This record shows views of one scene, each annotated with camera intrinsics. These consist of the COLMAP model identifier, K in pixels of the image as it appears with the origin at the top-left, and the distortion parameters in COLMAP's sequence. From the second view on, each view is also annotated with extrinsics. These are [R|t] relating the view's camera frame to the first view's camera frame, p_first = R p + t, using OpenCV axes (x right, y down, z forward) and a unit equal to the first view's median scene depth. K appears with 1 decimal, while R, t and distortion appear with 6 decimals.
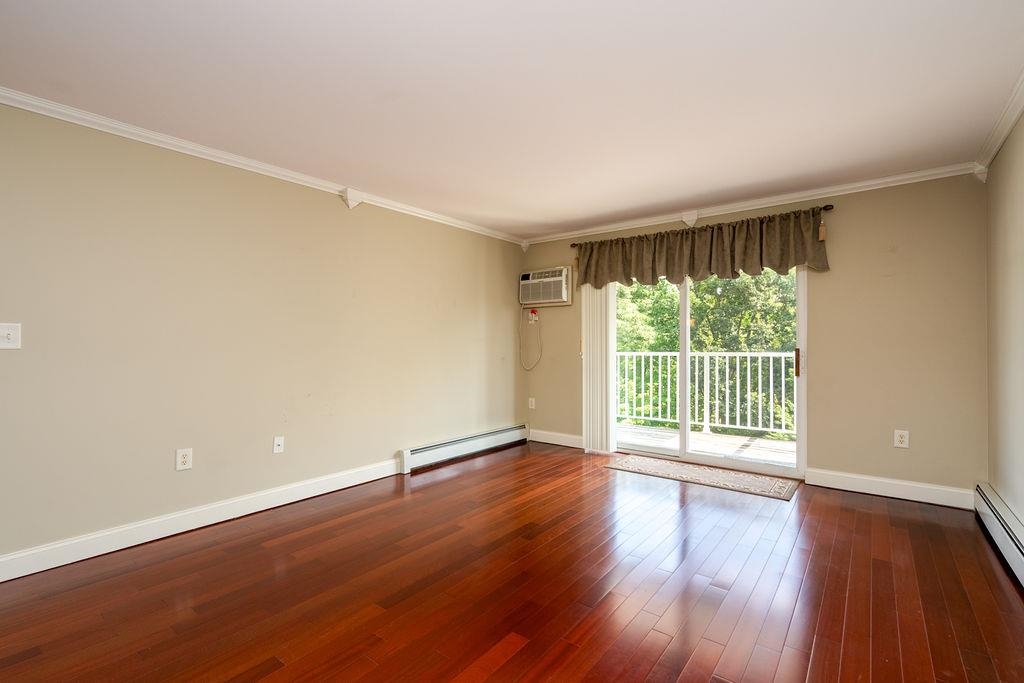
lens RADIAL K [[466.4, 0, 515.1], [0, 466.4, 344.2], [0, 0, 1]] dist [-0.001514, 0.000228]
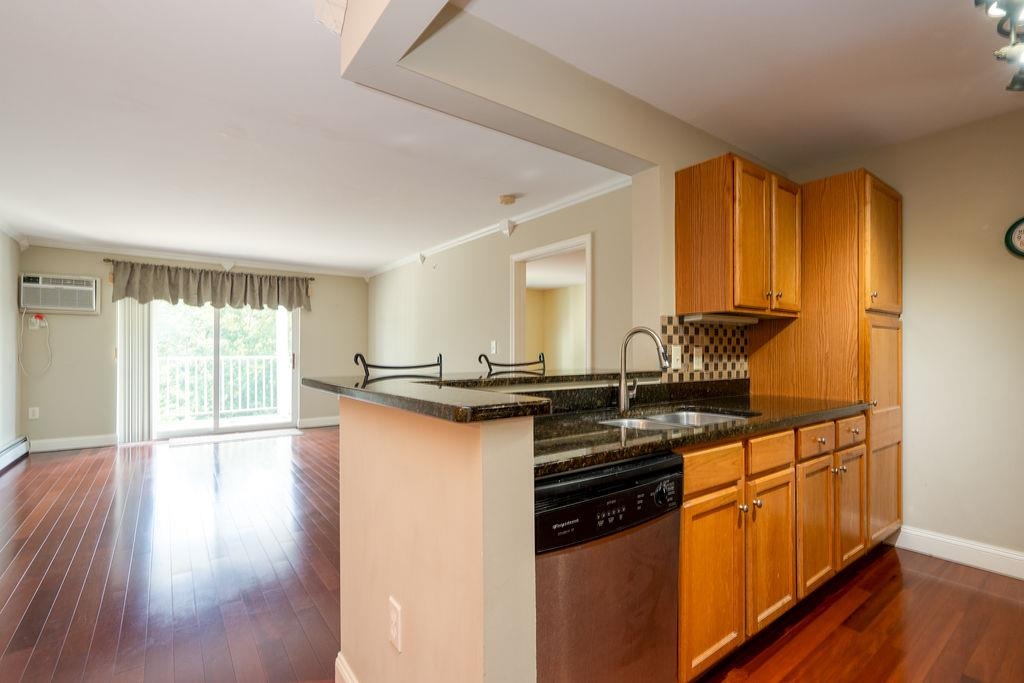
lens RADIAL K [[466.4, 0, 509.1], [0, 466.4, 348.8], [0, 0, 1]] dist [-0.001514, 0.000228]
pose [[0.256894, 0.005676, 0.966423, -0.735198], [0.005104, 0.999961, -0.007230, 0.009005], [-0.966426, 0.006790, 0.256855, -0.207061]]
